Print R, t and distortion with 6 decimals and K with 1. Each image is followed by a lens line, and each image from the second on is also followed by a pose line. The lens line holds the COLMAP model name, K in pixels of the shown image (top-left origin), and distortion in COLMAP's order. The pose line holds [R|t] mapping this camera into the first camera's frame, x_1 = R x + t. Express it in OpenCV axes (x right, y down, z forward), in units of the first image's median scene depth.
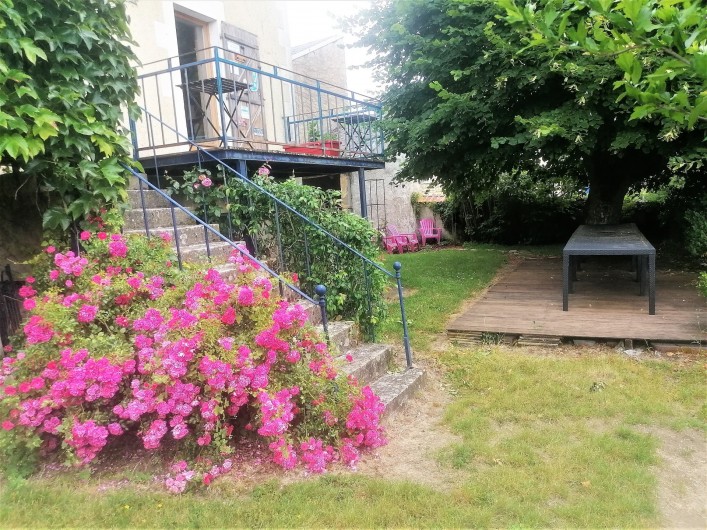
lens RADIAL K [[554.9, 0, 353.5], [0, 554.9, 265.0], [0, 0, 1]] dist [-0.000093, 0.000342]
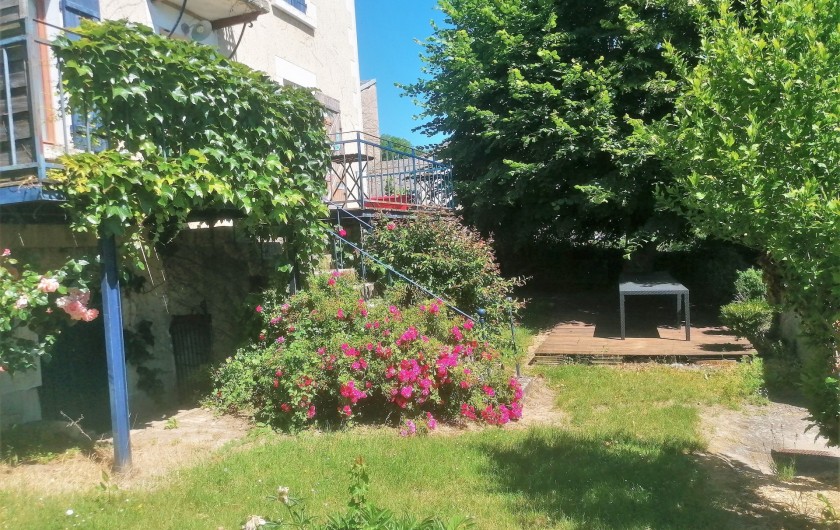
lens RADIAL K [[652.6, 0, 420.0], [0, 652.6, 265.0], [0, 0, 1]] dist [0.084434, 0.000644]
pose [[0.991553, 0.011527, 0.129187, -0.288622], [-0.001839, 0.997192, -0.074865, 0.027152], [-0.129687, 0.073995, 0.988790, -0.472509]]
